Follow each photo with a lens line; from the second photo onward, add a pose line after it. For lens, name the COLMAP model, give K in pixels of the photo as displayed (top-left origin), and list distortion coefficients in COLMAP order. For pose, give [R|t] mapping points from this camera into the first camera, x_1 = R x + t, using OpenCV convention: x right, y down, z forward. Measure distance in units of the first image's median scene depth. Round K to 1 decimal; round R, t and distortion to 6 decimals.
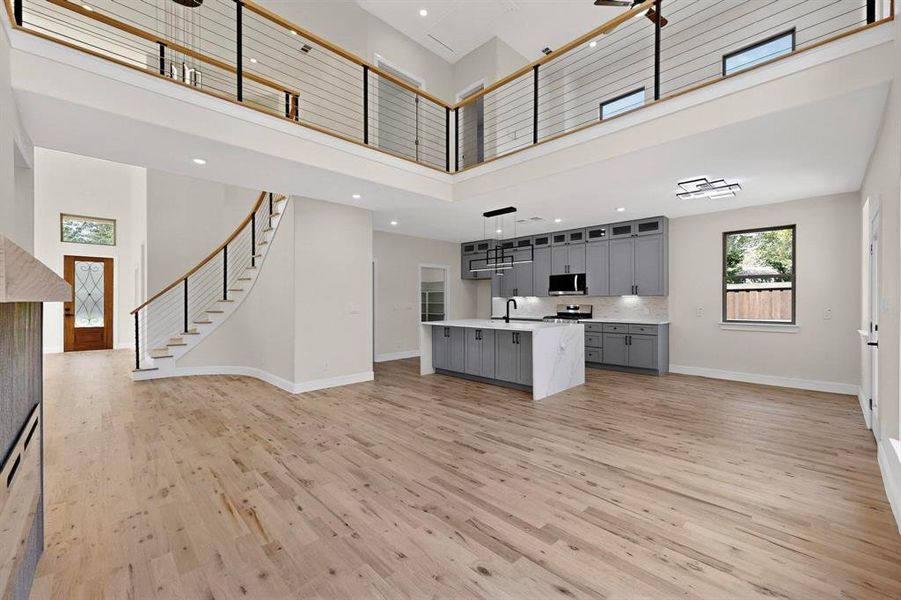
lens RADIAL K [[364.3, 0, 450.5], [0, 364.3, 300.0], [0, 0, 1]] dist [0.002228, 0.000336]
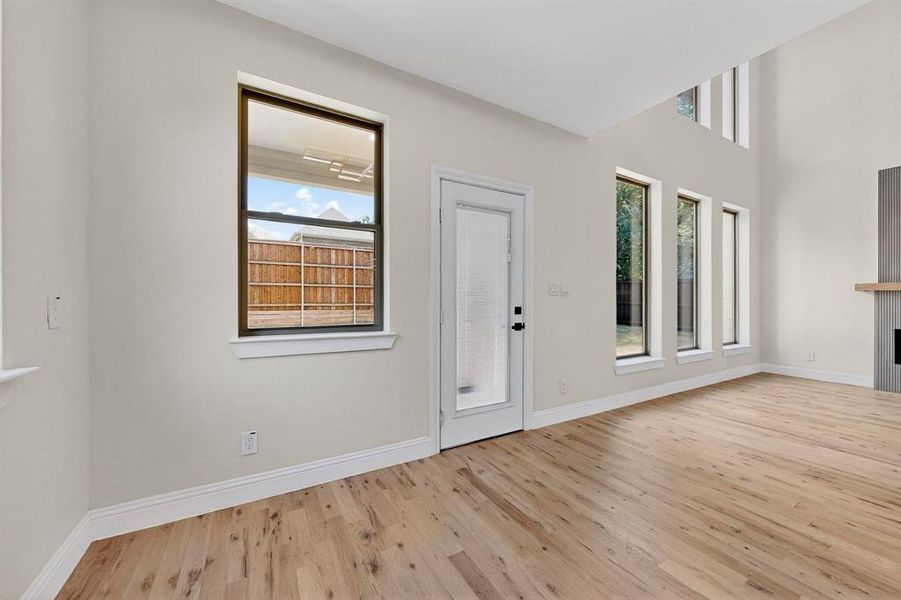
lens RADIAL K [[336.7, 0, 450.5], [0, 336.7, 300.0], [0, 0, 1]] dist [-0.000682, -0.000083]
pose [[-0.969653, -0.001628, 0.244482, 1.012355], [-0.002188, 0.999996, -0.002017, 0.043879], [-0.244477, -0.002491, -0.969652, 1.759669]]
